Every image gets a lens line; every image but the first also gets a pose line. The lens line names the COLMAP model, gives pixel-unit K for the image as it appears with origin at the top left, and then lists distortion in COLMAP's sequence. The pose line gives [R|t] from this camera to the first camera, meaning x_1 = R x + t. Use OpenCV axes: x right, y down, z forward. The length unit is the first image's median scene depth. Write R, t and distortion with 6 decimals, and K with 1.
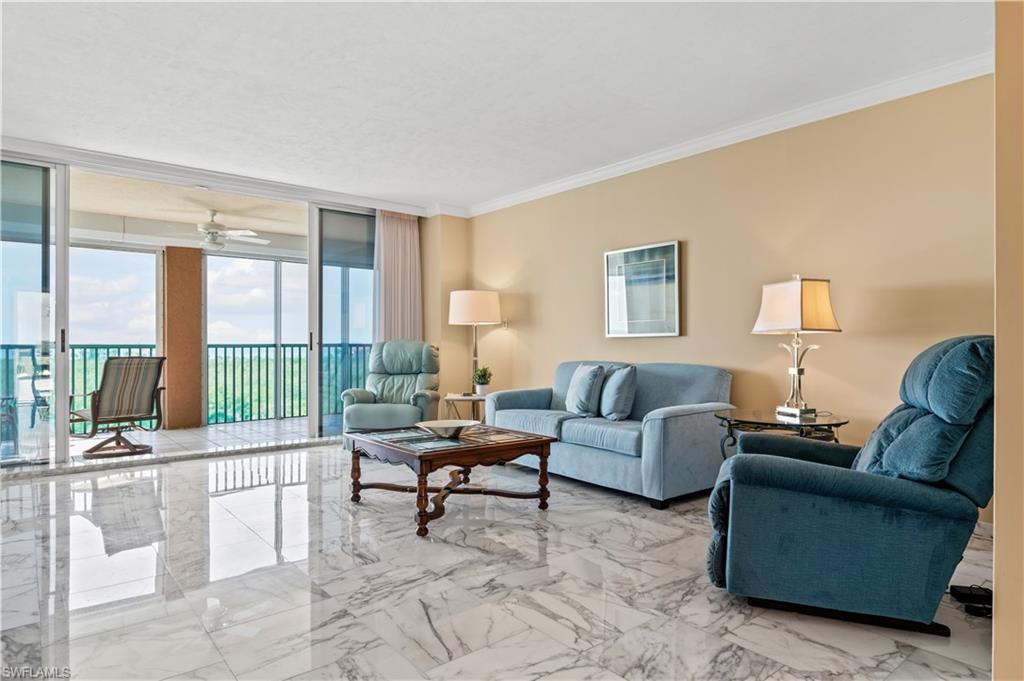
lens RADIAL K [[608.0, 0, 507.6], [0, 608.0, 338.2], [0, 0, 1]] dist [-0.002807, -0.003031]
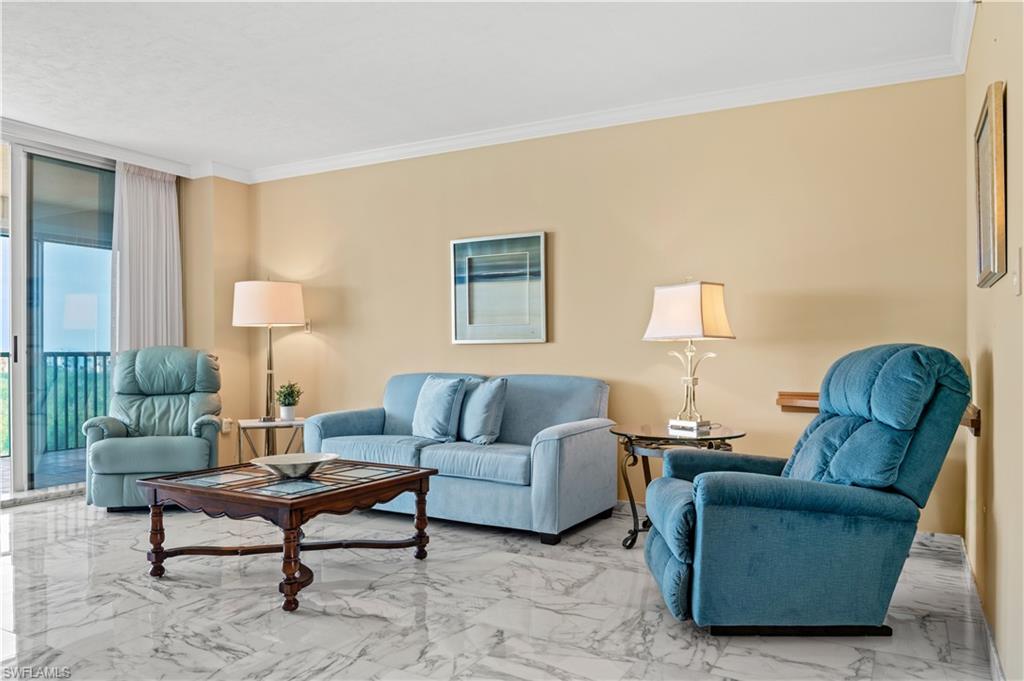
lens RADIAL K [[751.3, 0, 512.9], [0, 751.3, 346.5], [0, 0, 1]] dist [-0.019565, 0.000444]
pose [[0.925229, 0.000003, 0.379410, -0.205597], [-0.001444, 0.999993, 0.003513, -0.002123], [-0.379407, -0.003799, 0.925222, 0.041774]]
